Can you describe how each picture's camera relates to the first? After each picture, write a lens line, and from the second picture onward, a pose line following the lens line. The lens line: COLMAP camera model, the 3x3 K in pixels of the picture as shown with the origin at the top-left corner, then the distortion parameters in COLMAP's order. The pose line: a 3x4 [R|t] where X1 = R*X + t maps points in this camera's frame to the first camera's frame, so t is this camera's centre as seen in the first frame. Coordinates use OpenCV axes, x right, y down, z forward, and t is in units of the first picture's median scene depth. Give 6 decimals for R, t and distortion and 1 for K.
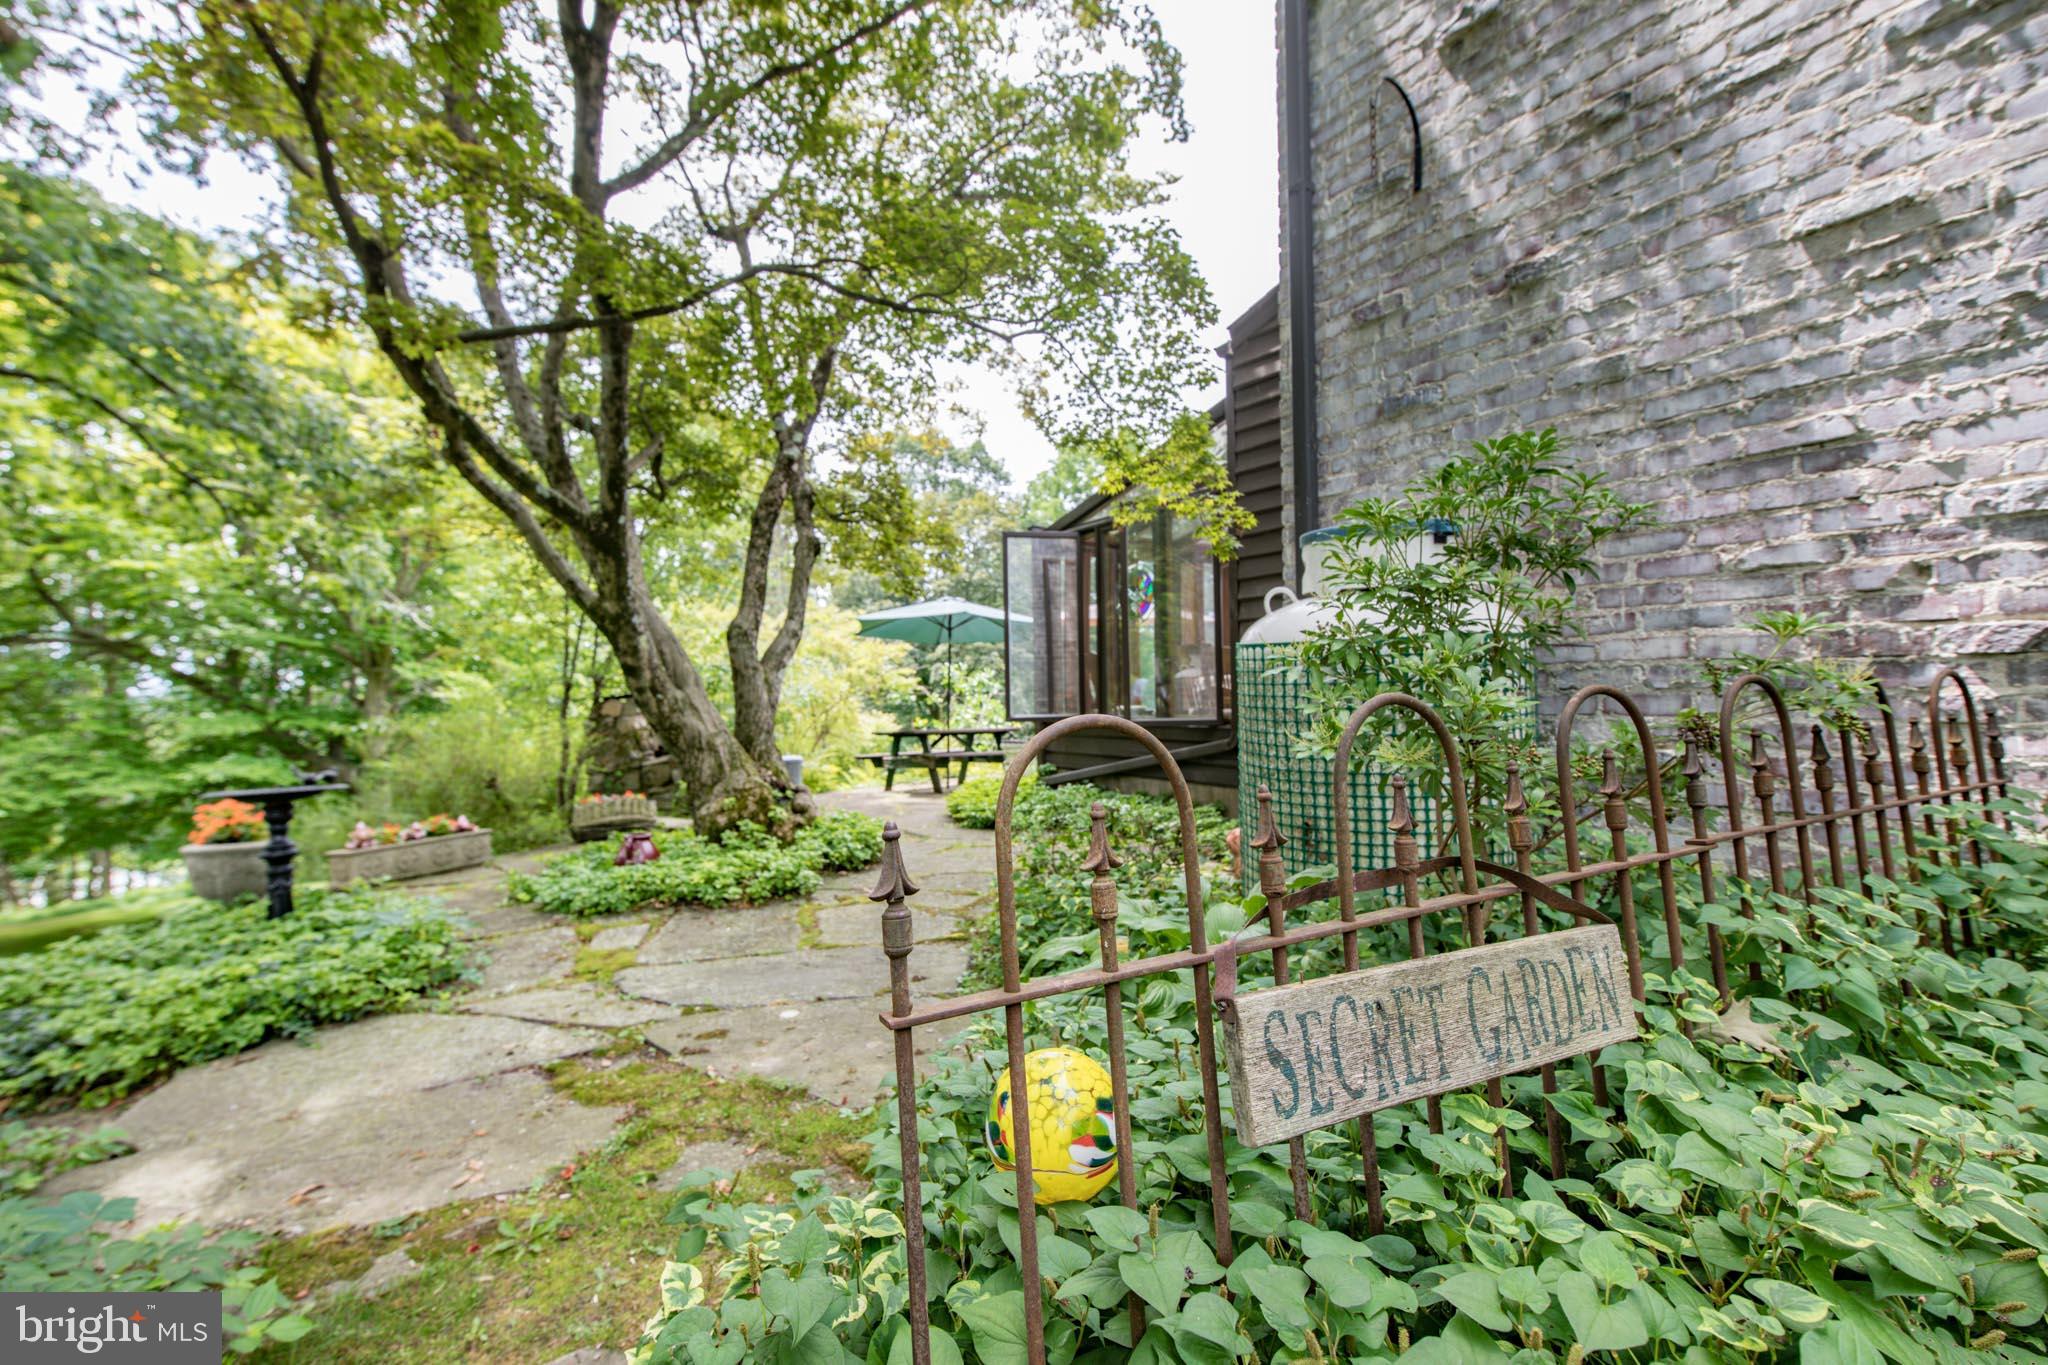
lens RADIAL K [[895.2, 0, 1016.9], [0, 895.2, 686.6], [0, 0, 1]] dist [-0.001484, -0.000200]
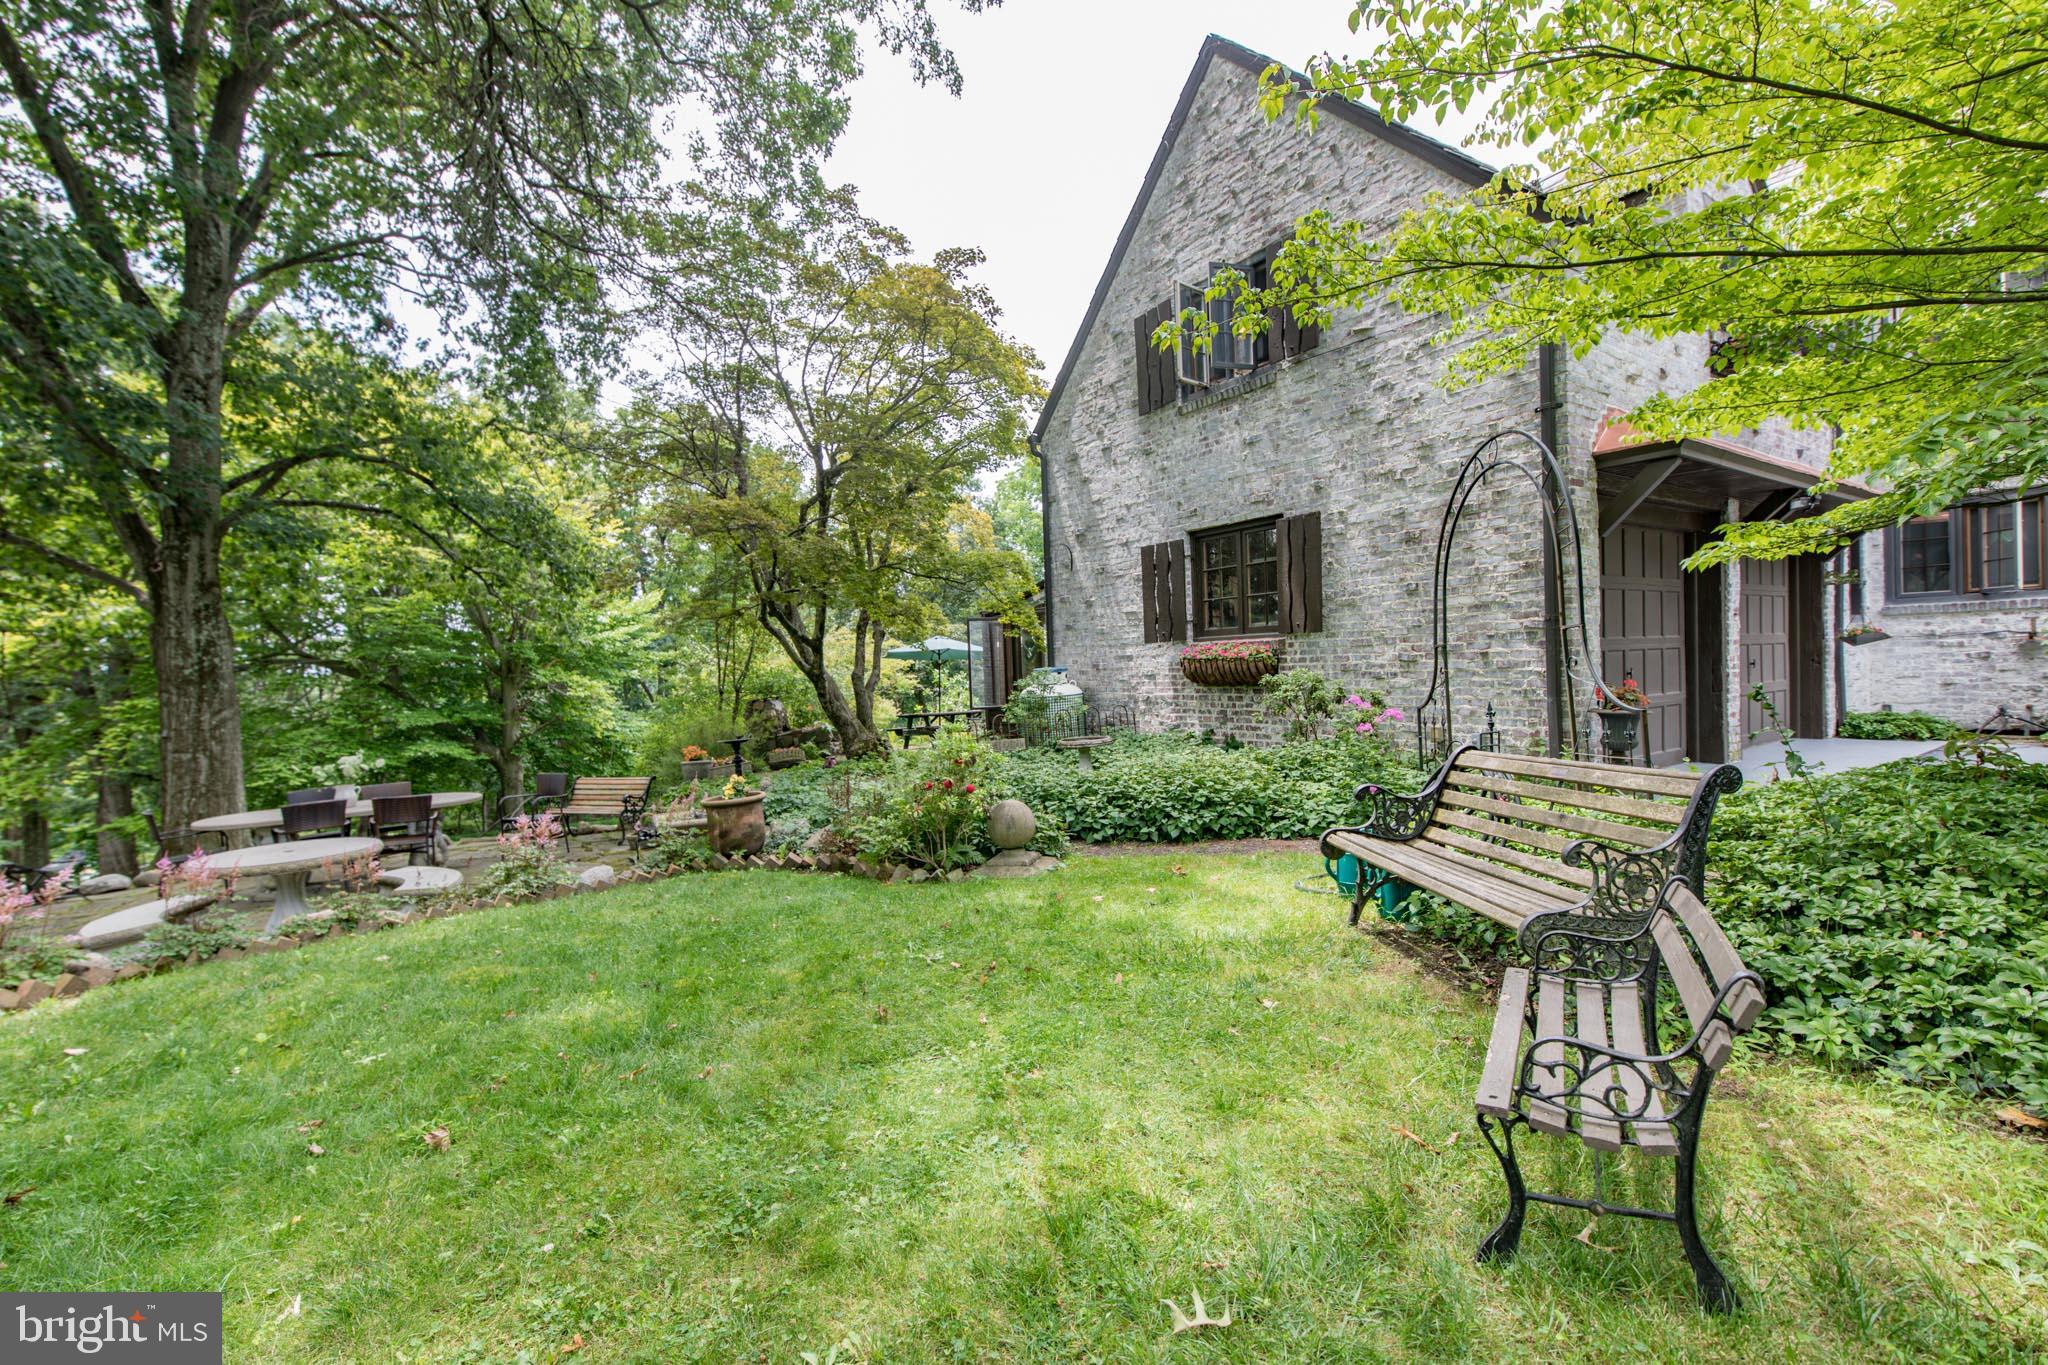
lens RADIAL K [[895.2, 0, 1016.9], [0, 895.2, 686.6], [0, 0, 1]] dist [-0.001484, -0.000200]
pose [[0.999512, -0.019405, 0.024470, 0.035578], [0.018753, 0.999470, 0.026605, -0.052247], [-0.024973, -0.026134, 0.999346, -0.832158]]
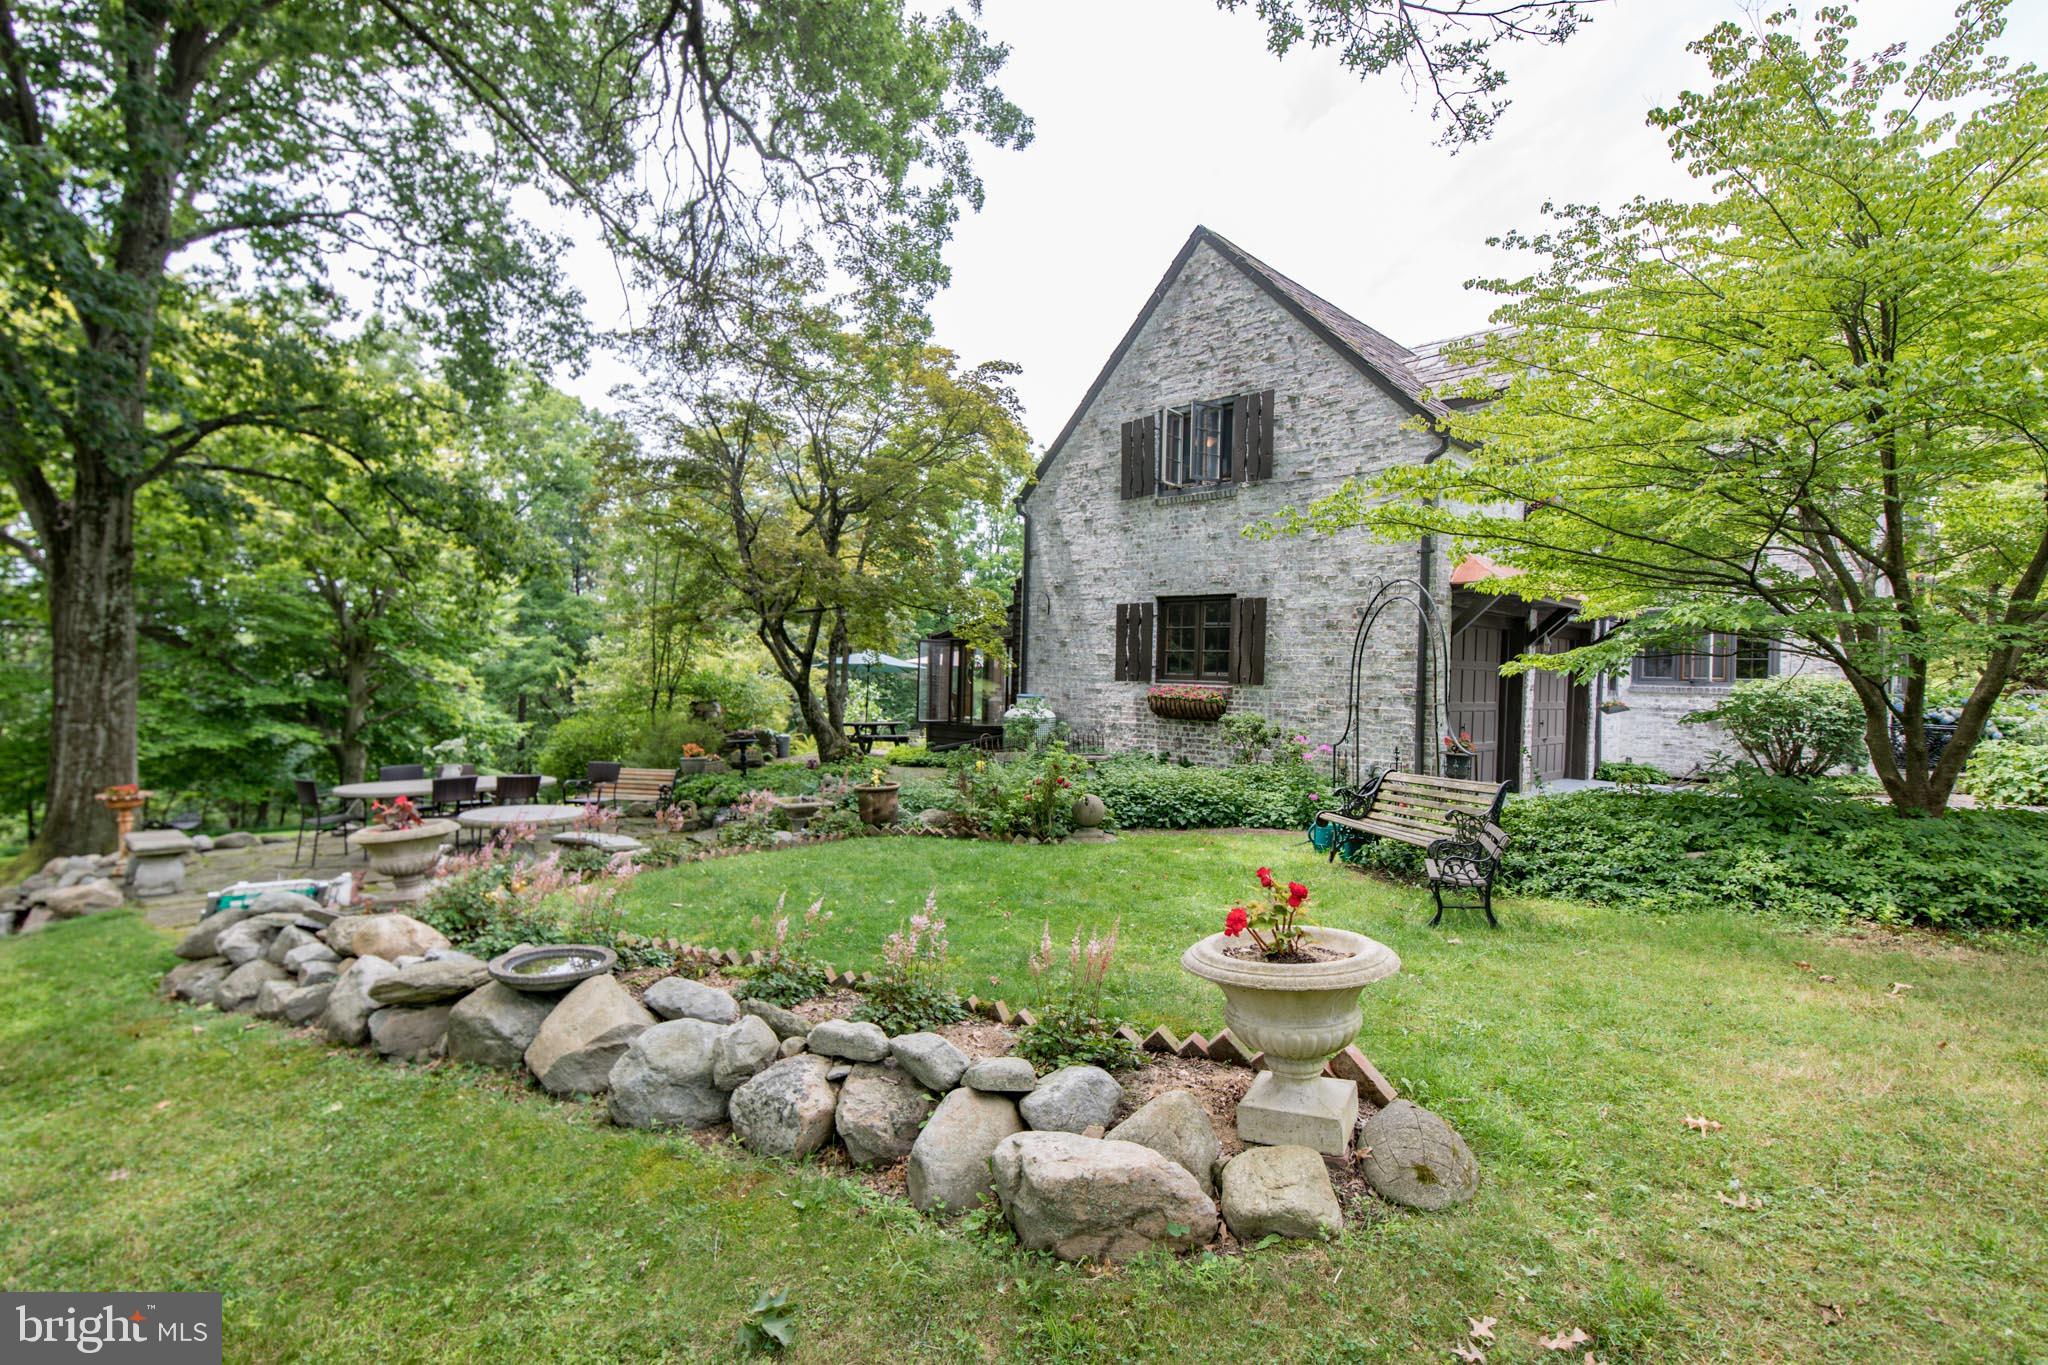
lens RADIAL K [[967.7, 0, 1024.0], [0, 967.7, 682.5], [0, 0, 1]] dist [-0.004017, -0.000512]
pose [[0.977474, 0.042318, 0.206771, -0.201692], [-0.045063, 0.998947, 0.008583, -0.074761], [-0.206190, -0.017708, 0.978352, -1.135961]]
